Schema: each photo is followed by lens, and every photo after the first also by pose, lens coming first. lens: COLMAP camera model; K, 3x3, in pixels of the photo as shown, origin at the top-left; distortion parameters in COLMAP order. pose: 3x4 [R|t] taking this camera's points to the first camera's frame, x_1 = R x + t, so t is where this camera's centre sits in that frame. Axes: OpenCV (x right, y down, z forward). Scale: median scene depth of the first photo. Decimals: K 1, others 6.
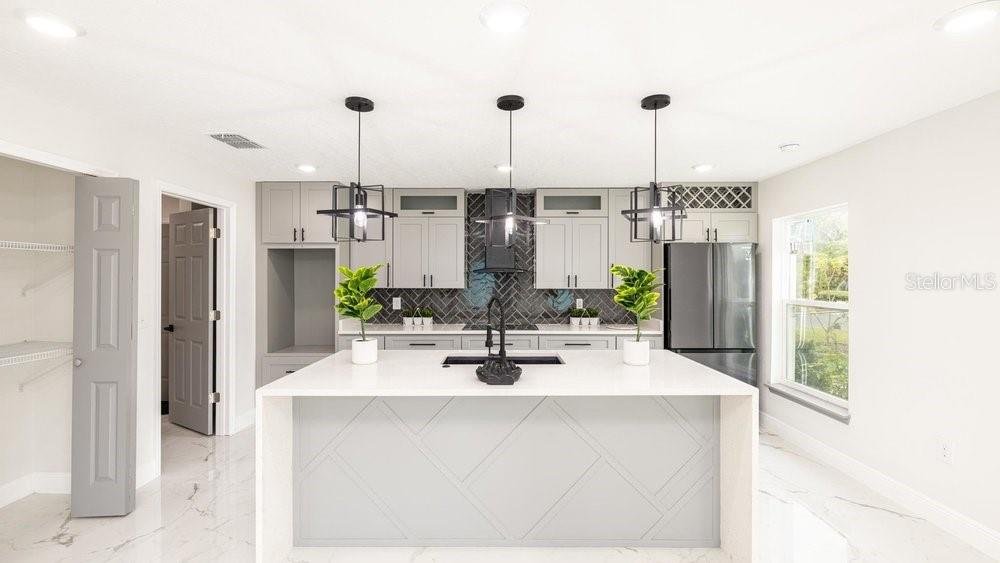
lens RADIAL K [[431.7, 0, 493.9], [0, 431.7, 277.8], [0, 0, 1]] dist [0.029111, -0.000043]
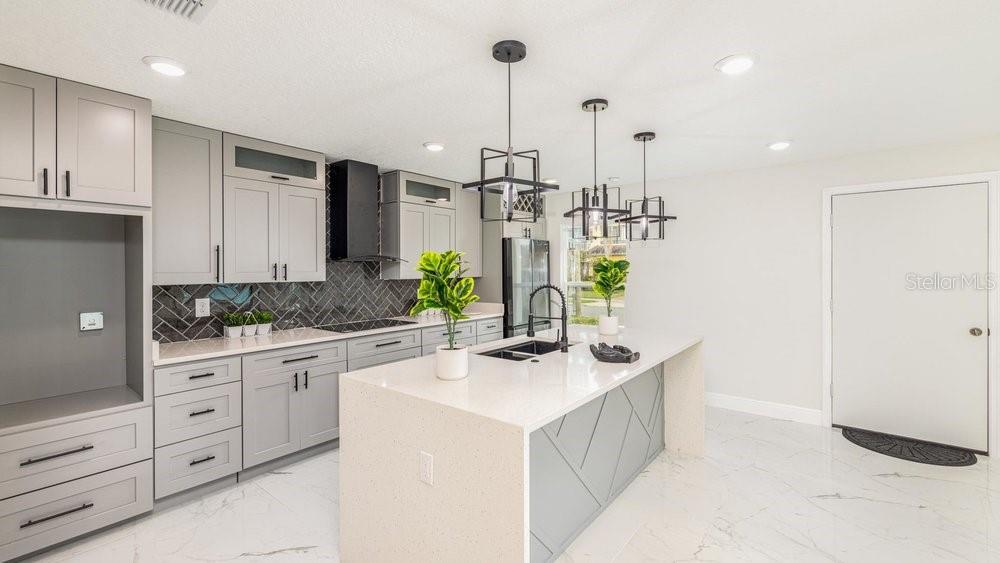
lens RADIAL K [[431.7, 0, 493.9], [0, 431.7, 277.8], [0, 0, 1]] dist [0.029111, -0.000043]
pose [[0.637024, -0.021732, 0.770537, -0.483897], [0.007596, 0.999731, 0.021916, 0.003359], [-0.770806, -0.008107, 0.637018, 0.260338]]
